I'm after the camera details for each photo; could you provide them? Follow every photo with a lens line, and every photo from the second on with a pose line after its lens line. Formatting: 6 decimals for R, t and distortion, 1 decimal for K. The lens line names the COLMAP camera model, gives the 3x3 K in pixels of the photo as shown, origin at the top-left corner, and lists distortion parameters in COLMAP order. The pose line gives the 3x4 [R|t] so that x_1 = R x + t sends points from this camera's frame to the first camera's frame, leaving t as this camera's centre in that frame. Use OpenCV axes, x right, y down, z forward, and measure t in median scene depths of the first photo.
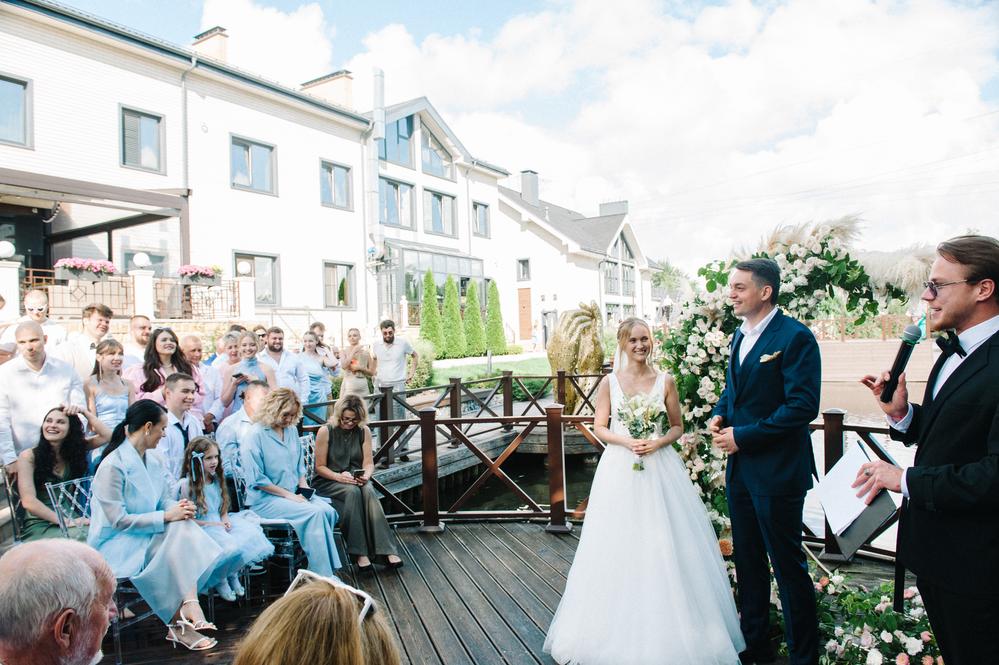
lens RADIAL K [[686.8, 0, 498.5], [0, 686.8, 341.5], [0, 0, 1]] dist [-0.047736, -0.002512]
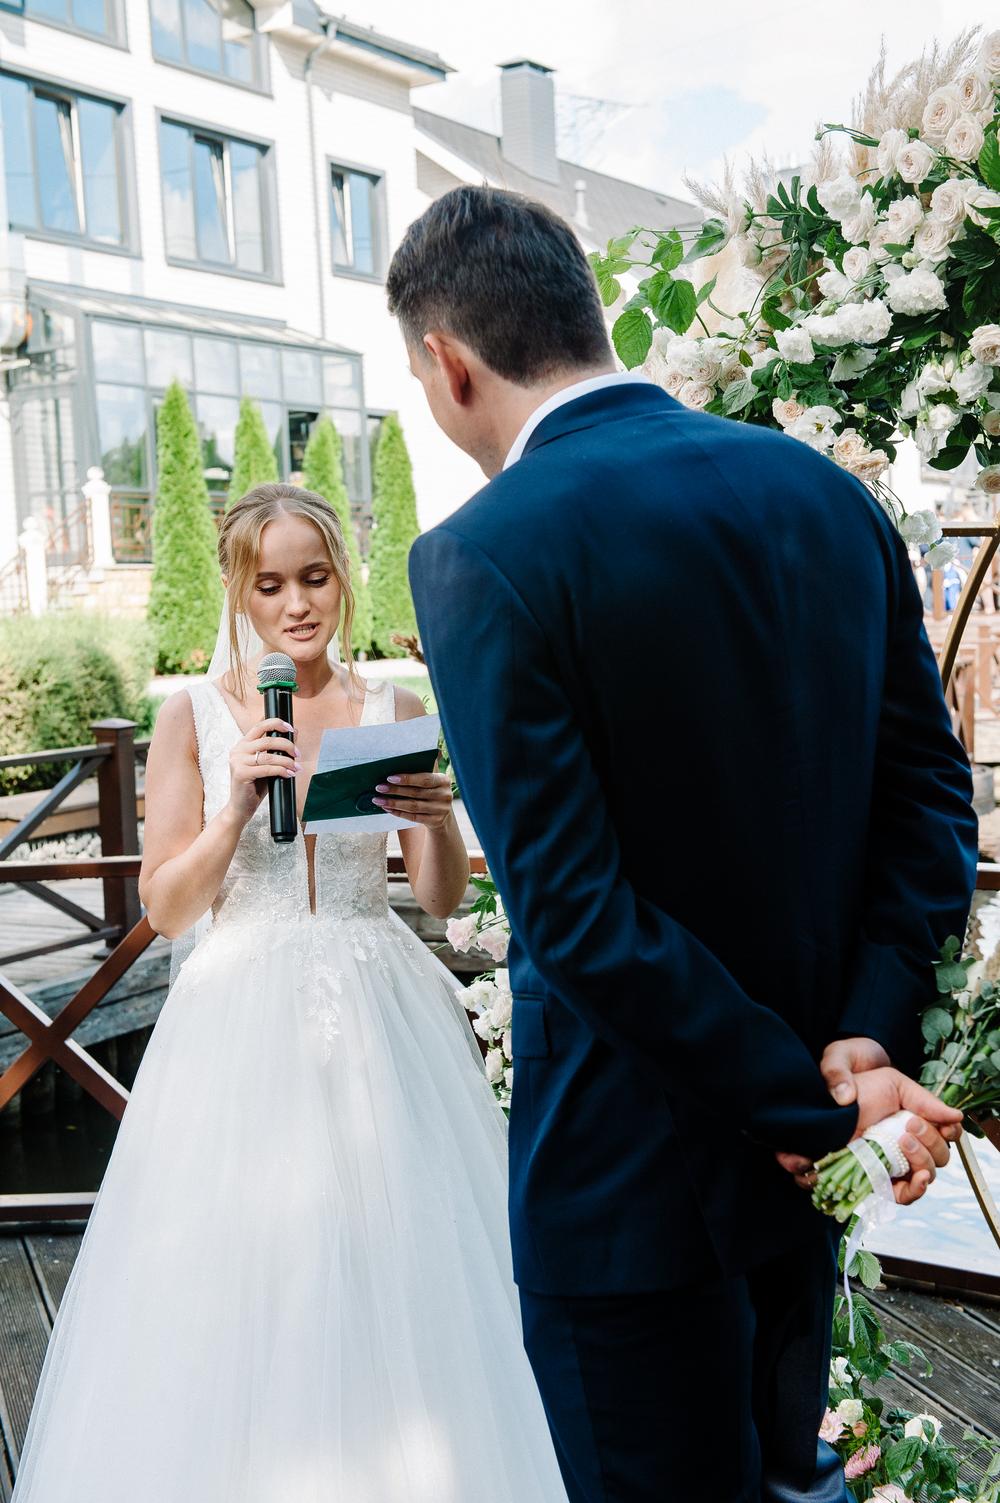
lens RADIAL K [[2096.2, 0, 498.6], [0, 2096.2, 758.7], [0, 0, 1]] dist [0.129570, 0.000000]
pose [[0.999904, -0.010109, 0.009508, 0.079396], [0.009455, 0.997742, 0.066501, 0.006530], [-0.010159, -0.066404, 0.997741, 0.068846]]
